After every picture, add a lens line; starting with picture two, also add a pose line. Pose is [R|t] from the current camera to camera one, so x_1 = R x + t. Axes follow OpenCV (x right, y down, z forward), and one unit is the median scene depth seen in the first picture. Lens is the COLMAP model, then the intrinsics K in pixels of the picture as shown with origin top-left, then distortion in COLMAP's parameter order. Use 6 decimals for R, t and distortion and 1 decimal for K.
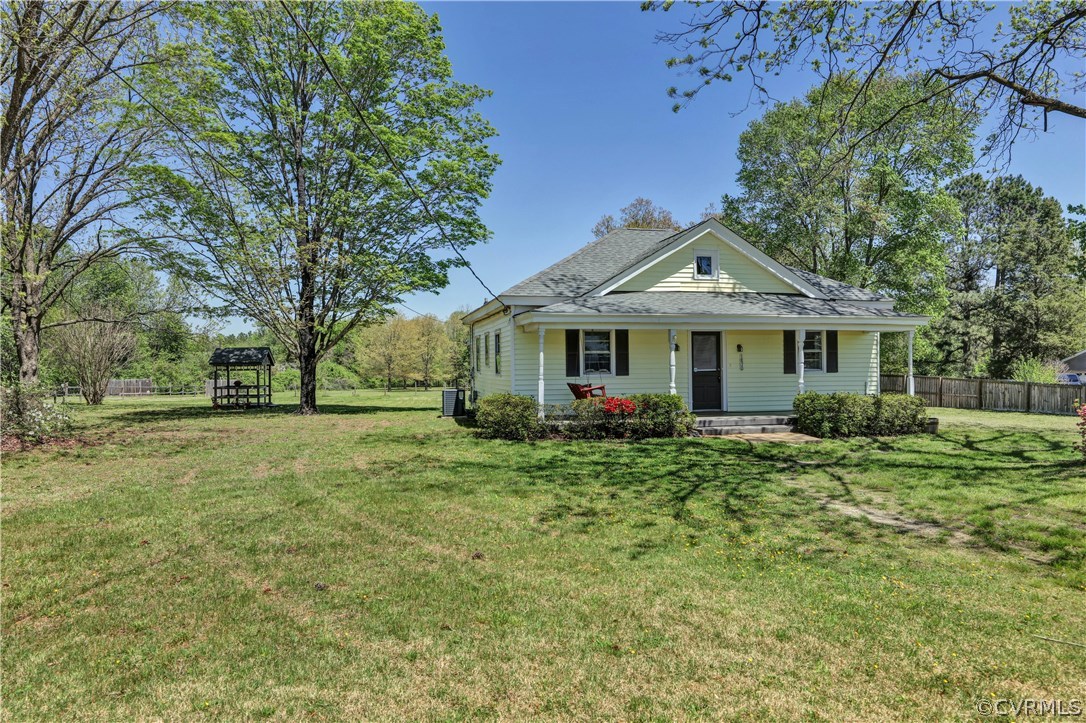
lens RADIAL K [[506.5, 0, 542.7], [0, 506.5, 360.8], [0, 0, 1]] dist [-0.003999, 0.004146]
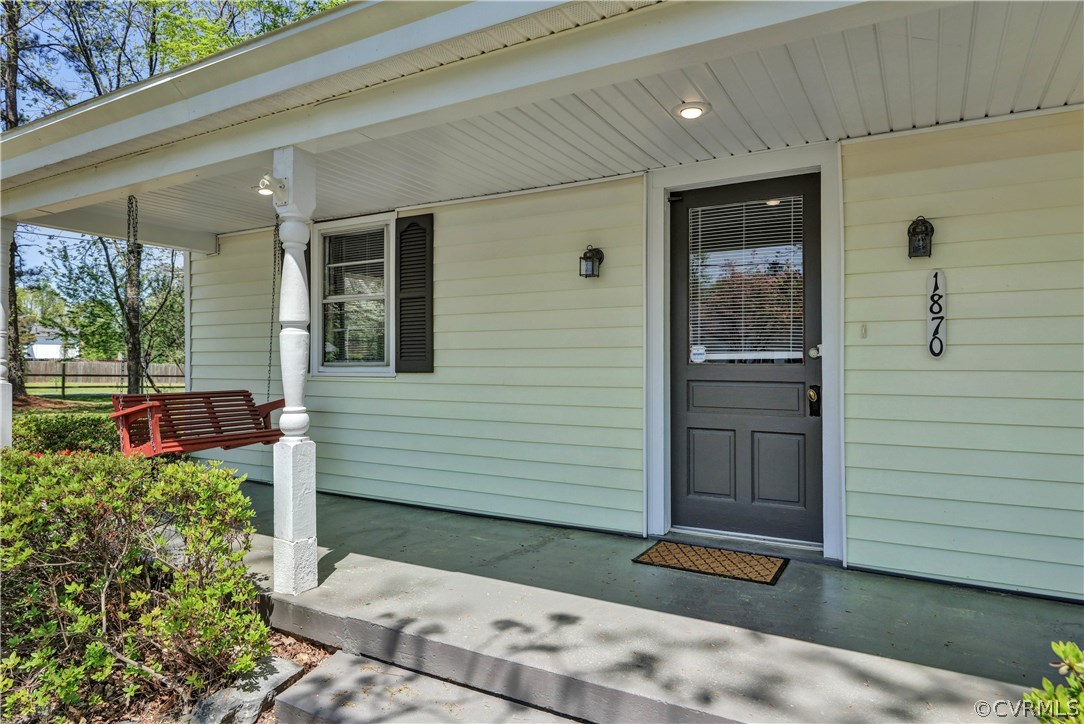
lens RADIAL K [[625.1, 0, 539.9], [0, 625.1, 361.3], [0, 0, 1]] dist [-0.000346, -0.000346]
pose [[0.788360, 0.002266, -0.615209, 0.424047], [-0.002860, 0.999996, 0.000018, 0.021369], [0.615207, 0.001745, 0.788364, 0.732087]]
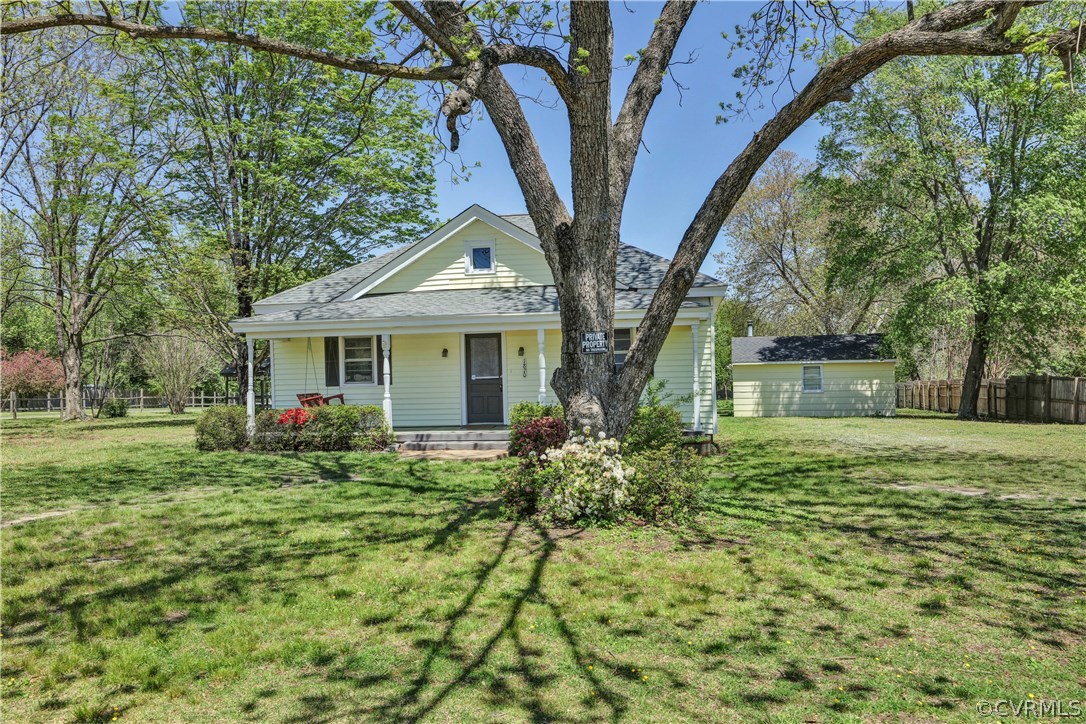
lens RADIAL K [[626.2, 0, 544.2], [0, 626.2, 361.2], [0, 0, 1]] dist [-0.000346, -0.000346]
pose [[0.953679, -0.019360, -0.300203, 0.750290], [0.018848, 0.999812, -0.004601, -0.003024], [0.300235, -0.001270, 0.953864, -0.000612]]
